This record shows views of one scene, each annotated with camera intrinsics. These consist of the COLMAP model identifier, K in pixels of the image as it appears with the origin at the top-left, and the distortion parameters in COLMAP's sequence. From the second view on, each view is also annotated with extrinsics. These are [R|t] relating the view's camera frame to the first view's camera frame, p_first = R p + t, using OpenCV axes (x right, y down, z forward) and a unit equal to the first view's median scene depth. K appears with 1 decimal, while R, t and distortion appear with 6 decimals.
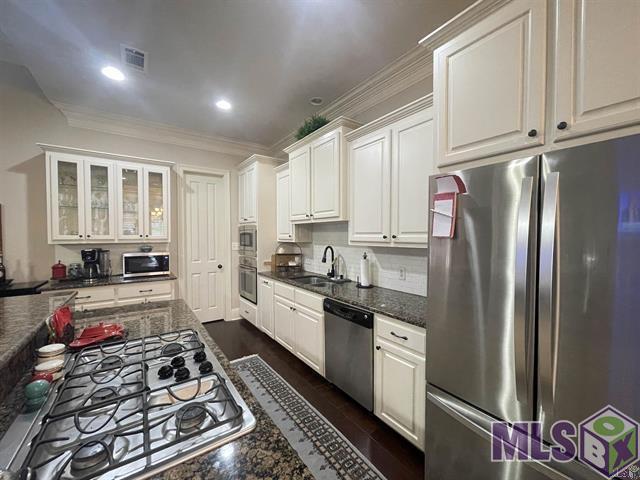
lens RADIAL K [[257.6, 0, 316.6], [0, 257.6, 240.9], [0, 0, 1]] dist [-0.000913, 0.000010]
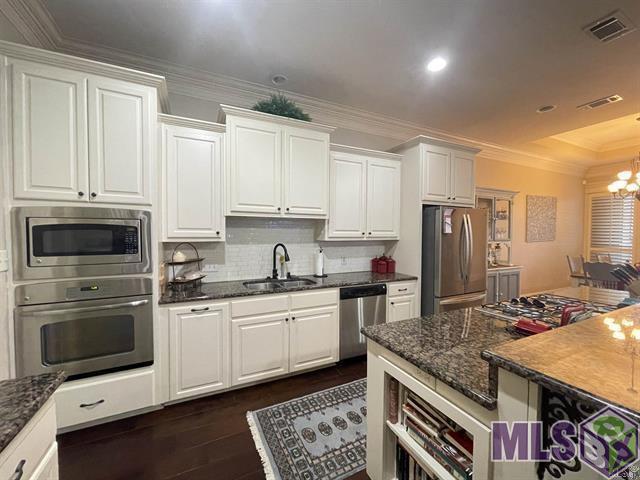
lens RADIAL K [[257.6, 0, 316.6], [0, 257.6, 240.9], [0, 0, 1]] dist [-0.000913, 0.000010]
pose [[0.173326, -0.030967, 0.984378, -0.966349], [0.018335, 0.999434, 0.028212, -0.015560], [-0.984694, 0.013159, 0.173796, 0.819812]]
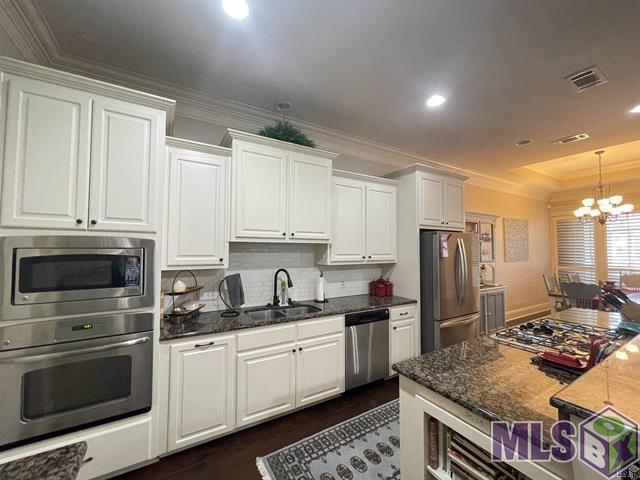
lens RADIAL K [[257.6, 0, 316.6], [0, 257.6, 240.9], [0, 0, 1]] dist [-0.000913, 0.000010]
pose [[0.083998, 0.032156, 0.995947, -0.965359], [0.019821, 0.999228, -0.033933, -0.051494], [-0.996269, 0.022591, 0.083295, 0.927630]]
